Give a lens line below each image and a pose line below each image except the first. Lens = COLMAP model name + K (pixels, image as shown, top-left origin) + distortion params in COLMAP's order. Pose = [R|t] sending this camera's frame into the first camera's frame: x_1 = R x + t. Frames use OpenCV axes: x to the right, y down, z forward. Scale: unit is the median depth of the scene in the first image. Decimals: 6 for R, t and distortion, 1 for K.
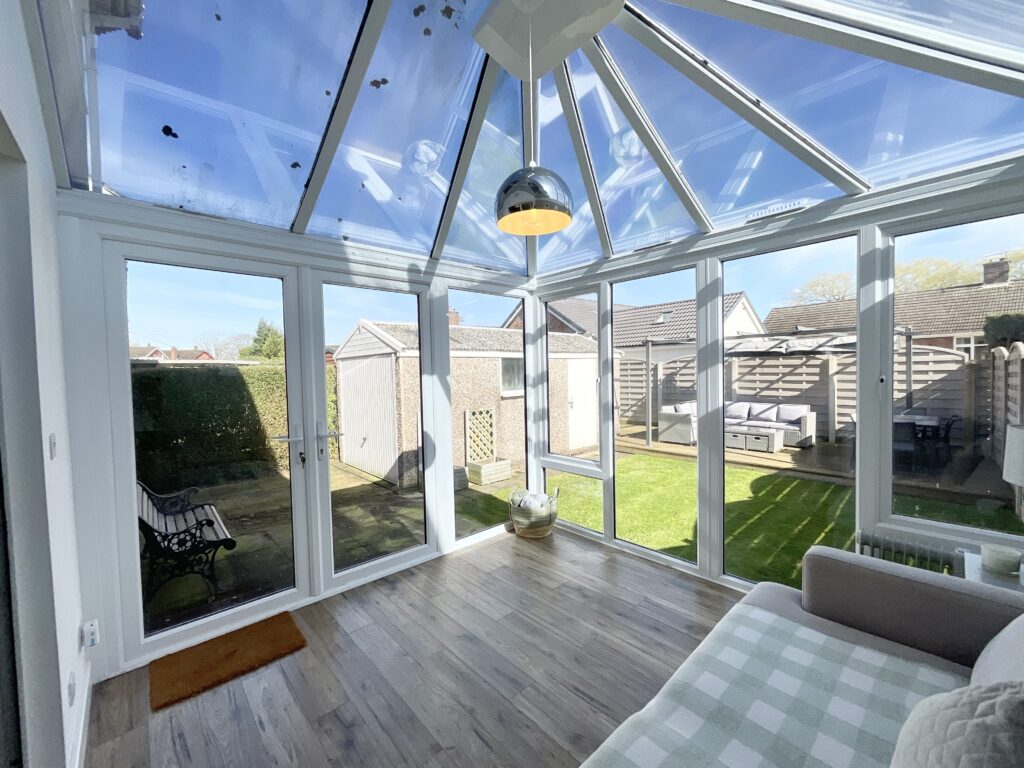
lens RADIAL K [[411.3, 0, 512.8], [0, 411.3, 387.5], [0, 0, 1]] dist [0.000803, 0.000292]
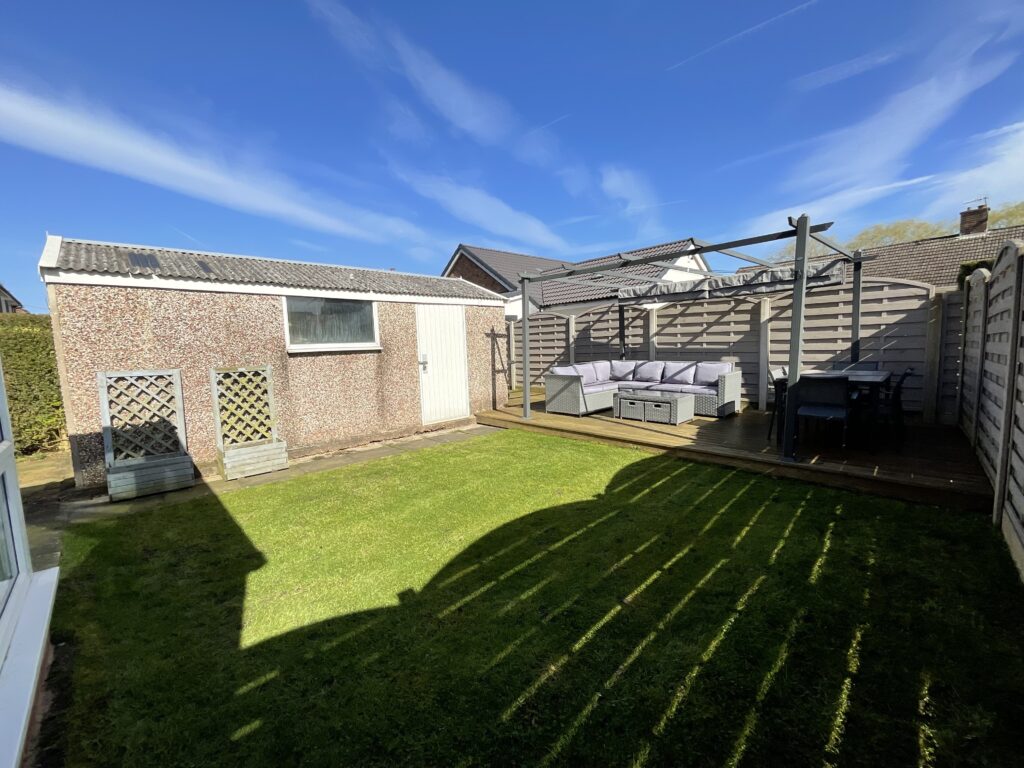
lens RADIAL K [[416.7, 0, 512.0], [0, 416.7, 384.0], [0, 0, 1]] dist [-0.000026, 0.000593]
pose [[0.999241, -0.014715, 0.036077, 0.288182], [0.012674, 0.998341, 0.056171, 0.036132], [-0.036843, -0.055671, 0.997769, 0.245972]]
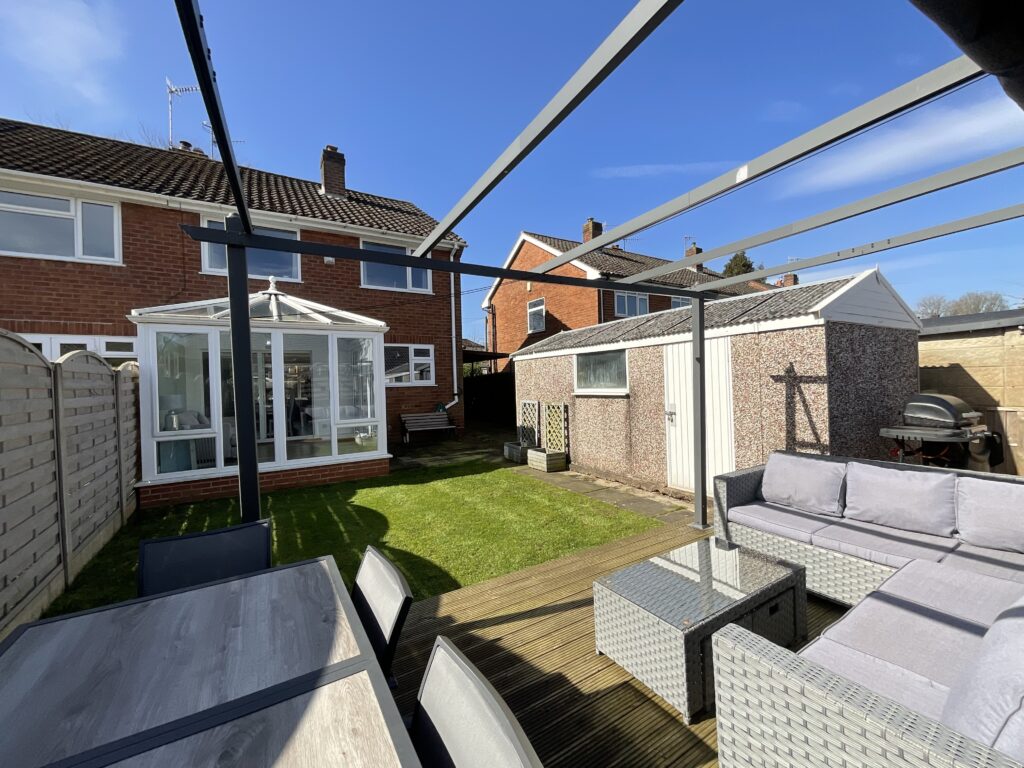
lens RADIAL K [[416.7, 0, 512.0], [0, 416.7, 384.0], [0, 0, 1]] dist [-0.000026, 0.000593]
pose [[-0.192386, 0.029031, -0.980890, 0.855881], [-0.003140, 0.999539, 0.030198, -0.028318], [0.981314, 0.008889, -0.192207, 0.924700]]
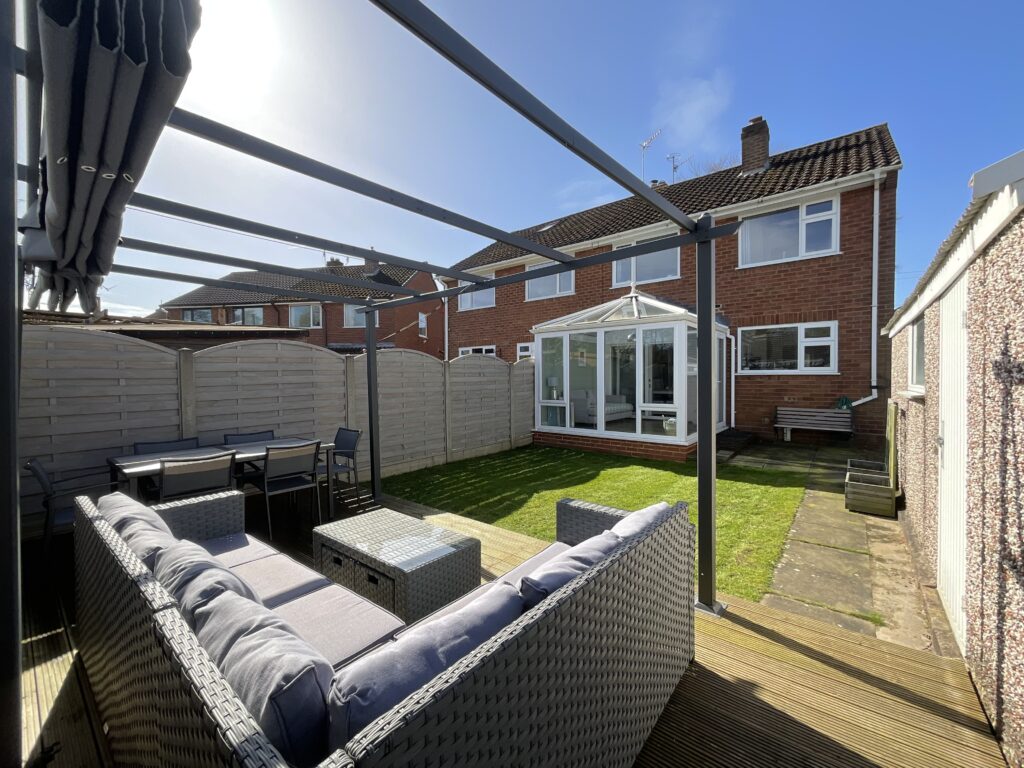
lens RADIAL K [[411.3, 0, 512.8], [0, 411.3, 387.5], [0, 0, 1]] dist [0.000803, 0.000292]
pose [[-0.988976, 0.030691, -0.144859, 0.523184], [0.022064, 0.997907, 0.060786, -0.028319], [0.146421, 0.056920, -0.987583, 1.308689]]
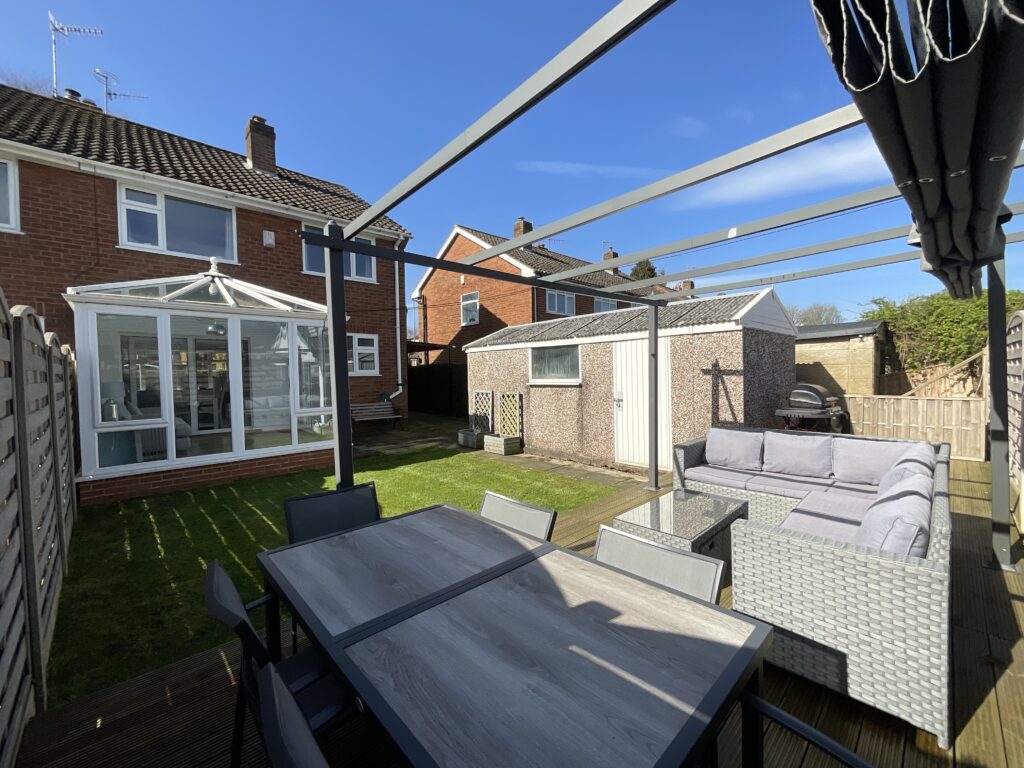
lens RADIAL K [[417.6, 0, 513.5], [0, 417.6, 383.8], [0, 0, 1]] dist [-0.000307, -0.000483]
pose [[0.016412, 0.046541, -0.998782, 0.938134], [-0.018138, 0.998766, 0.046242, -0.025627], [0.999701, 0.017356, 0.017236, 0.832852]]
